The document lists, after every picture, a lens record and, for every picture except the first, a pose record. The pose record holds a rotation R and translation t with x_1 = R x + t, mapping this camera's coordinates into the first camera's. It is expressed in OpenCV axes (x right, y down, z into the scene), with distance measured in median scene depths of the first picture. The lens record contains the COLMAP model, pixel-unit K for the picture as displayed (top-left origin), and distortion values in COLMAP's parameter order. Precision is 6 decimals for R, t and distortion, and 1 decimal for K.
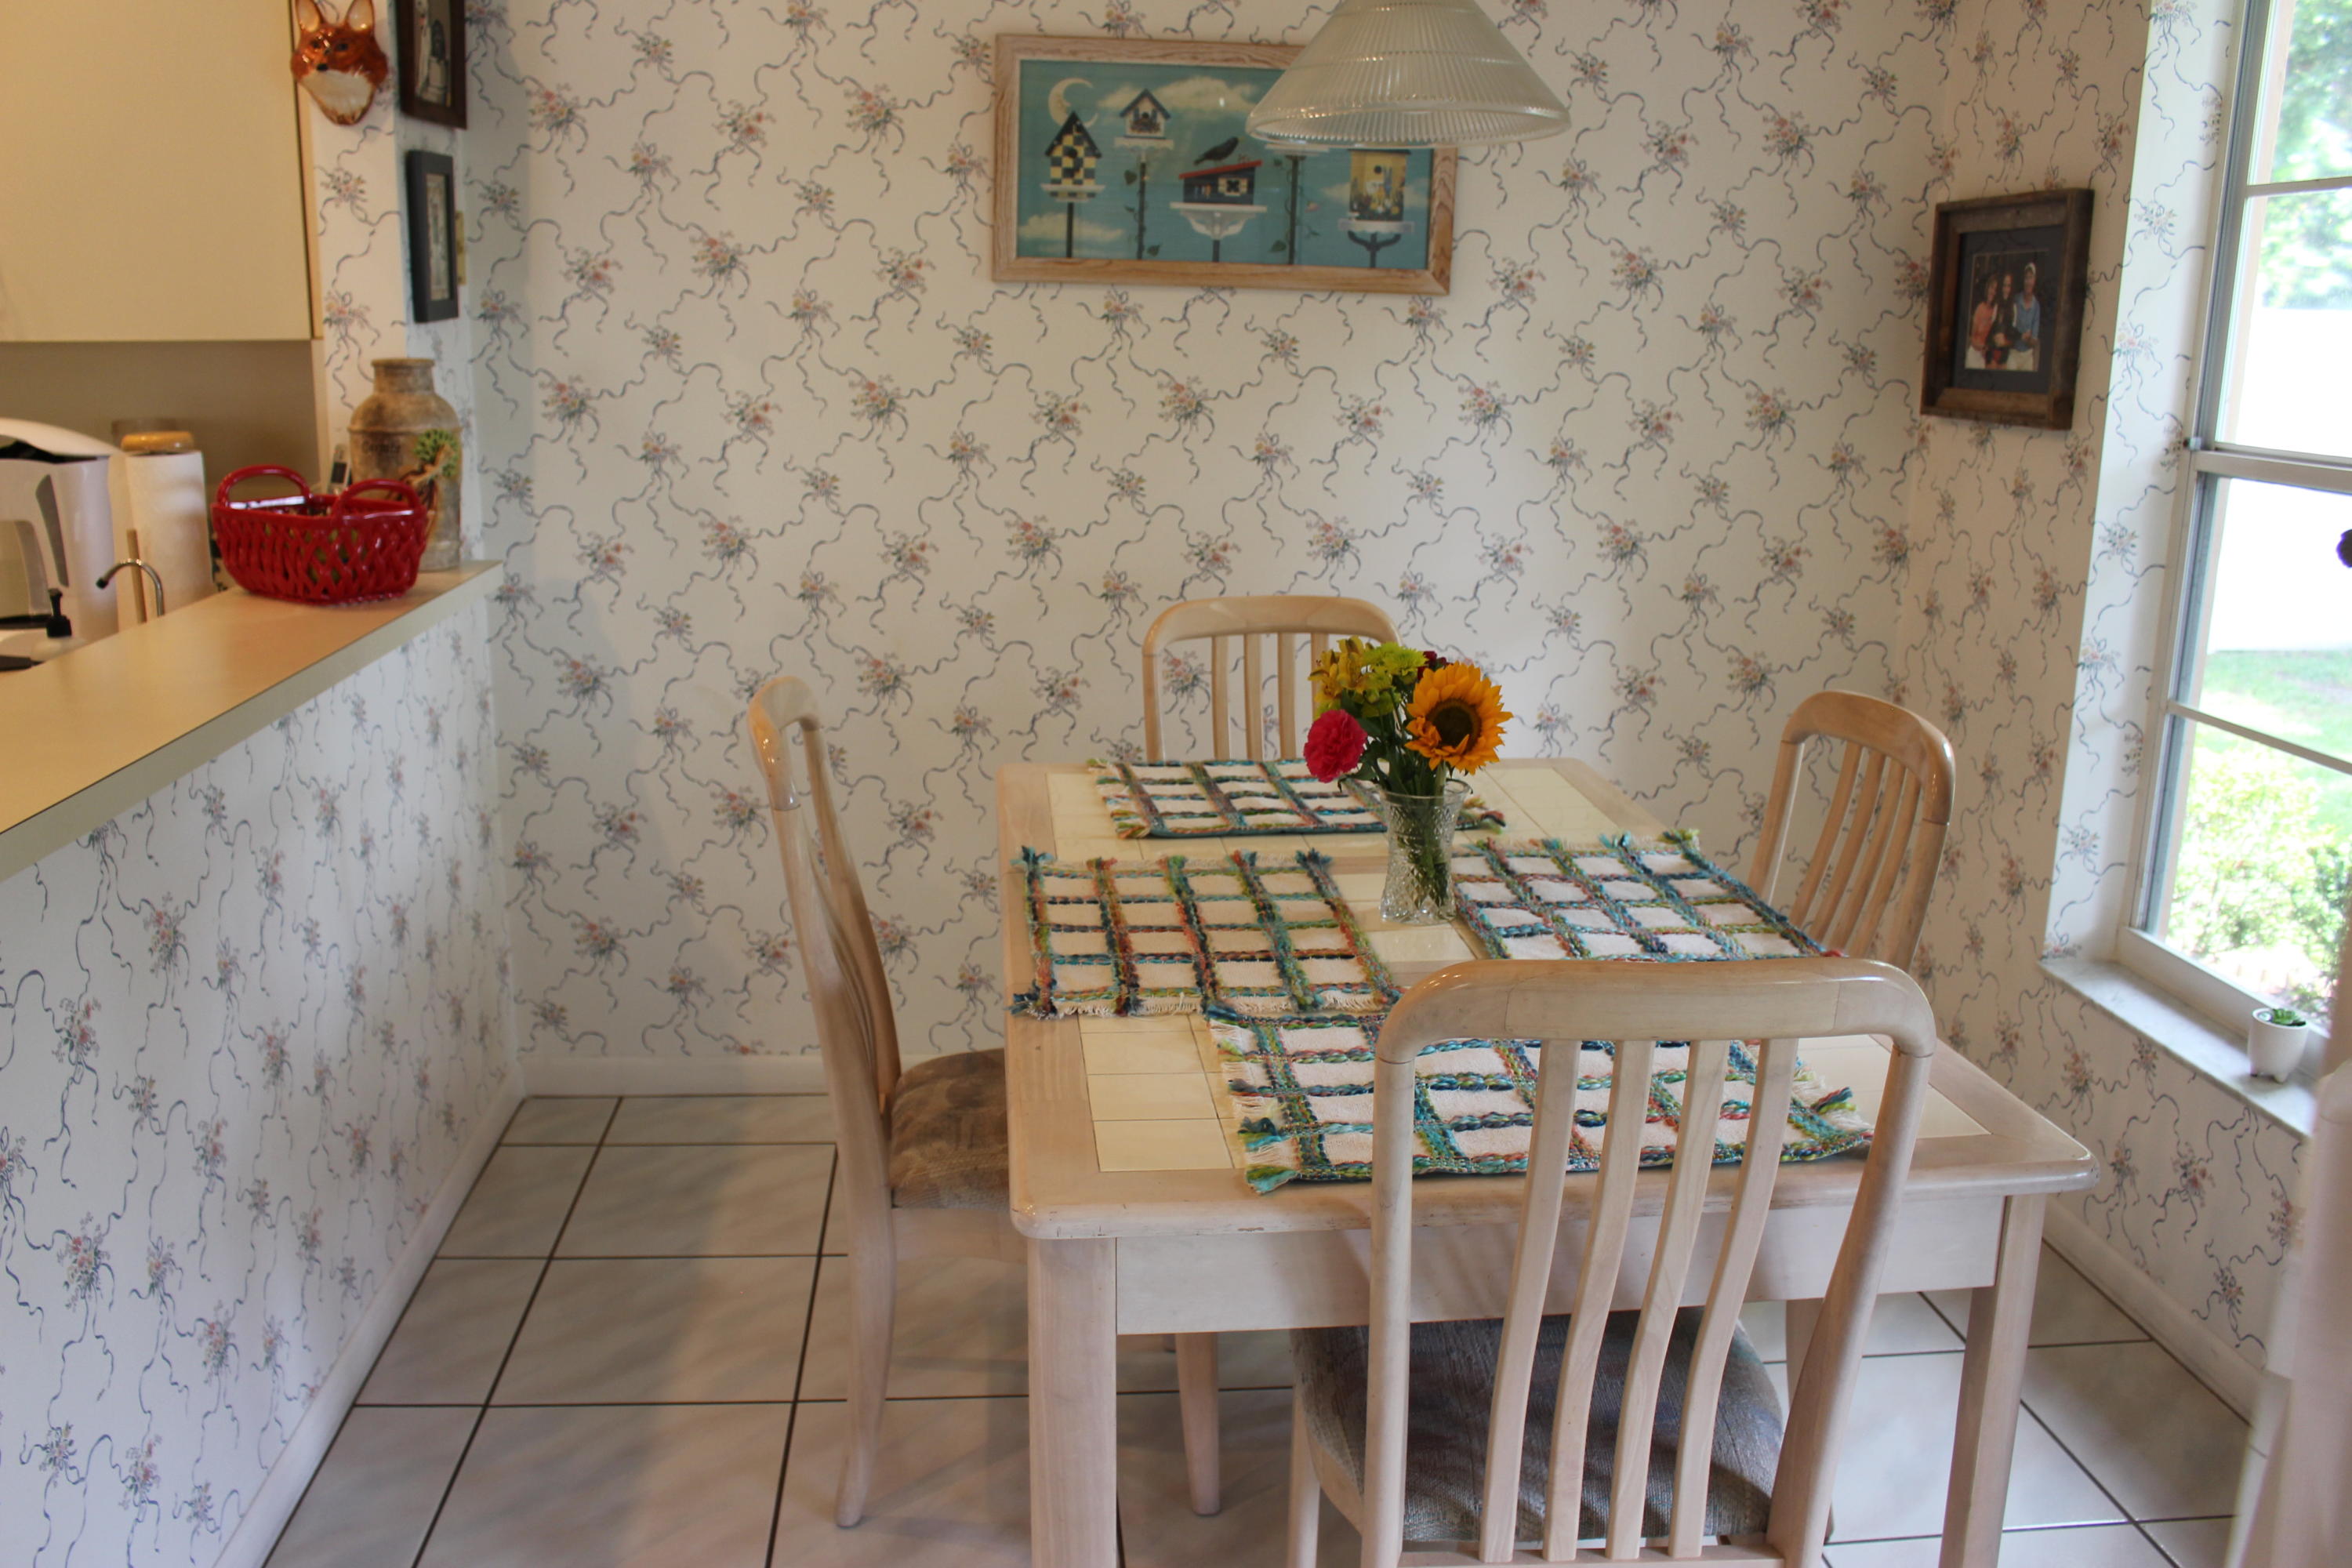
lens RADIAL K [[1961.7, 0, 1176.0], [0, 1961.7, 784.0], [0, 0, 1]] dist [-0.157838, 0.158537]
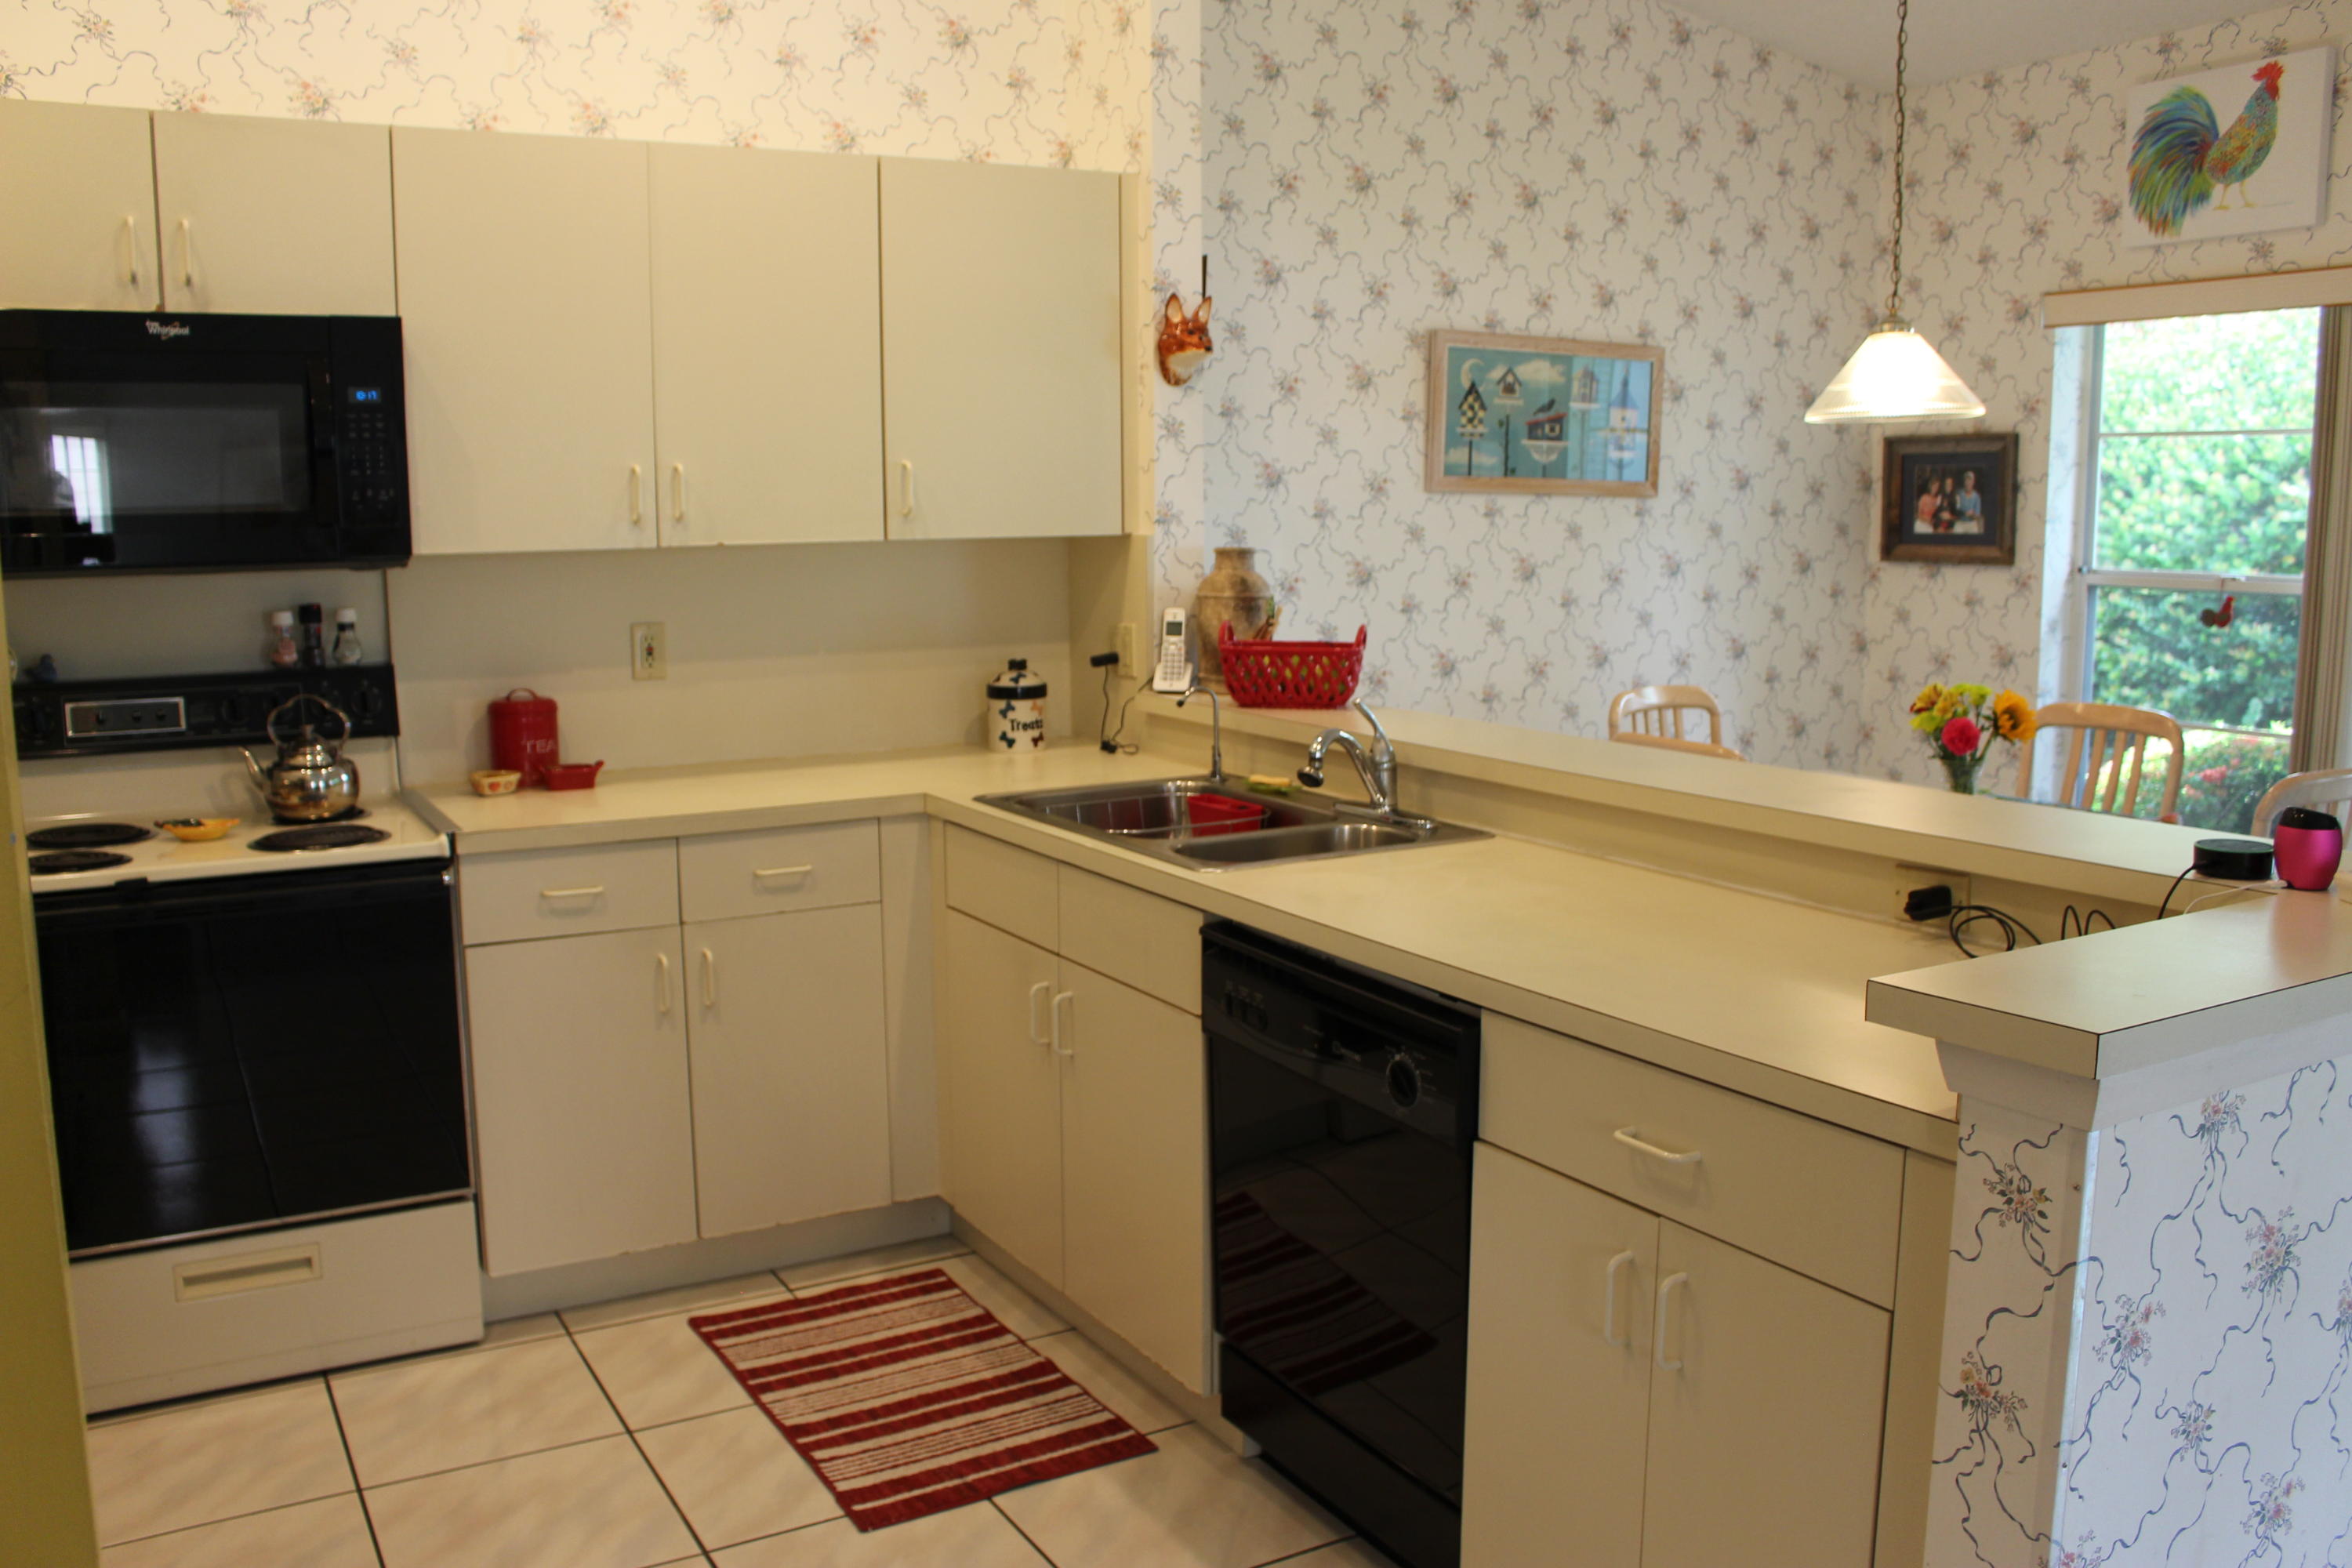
lens RADIAL K [[1961.7, 0, 1176.0], [0, 1961.7, 784.0], [0, 0, 1]] dist [-0.157838, 0.158537]
pose [[0.907062, -0.078374, 0.413638, -0.917558], [0.115913, 0.991037, -0.066407, 0.040569], [-0.404726, 0.108182, 0.908016, -0.259763]]
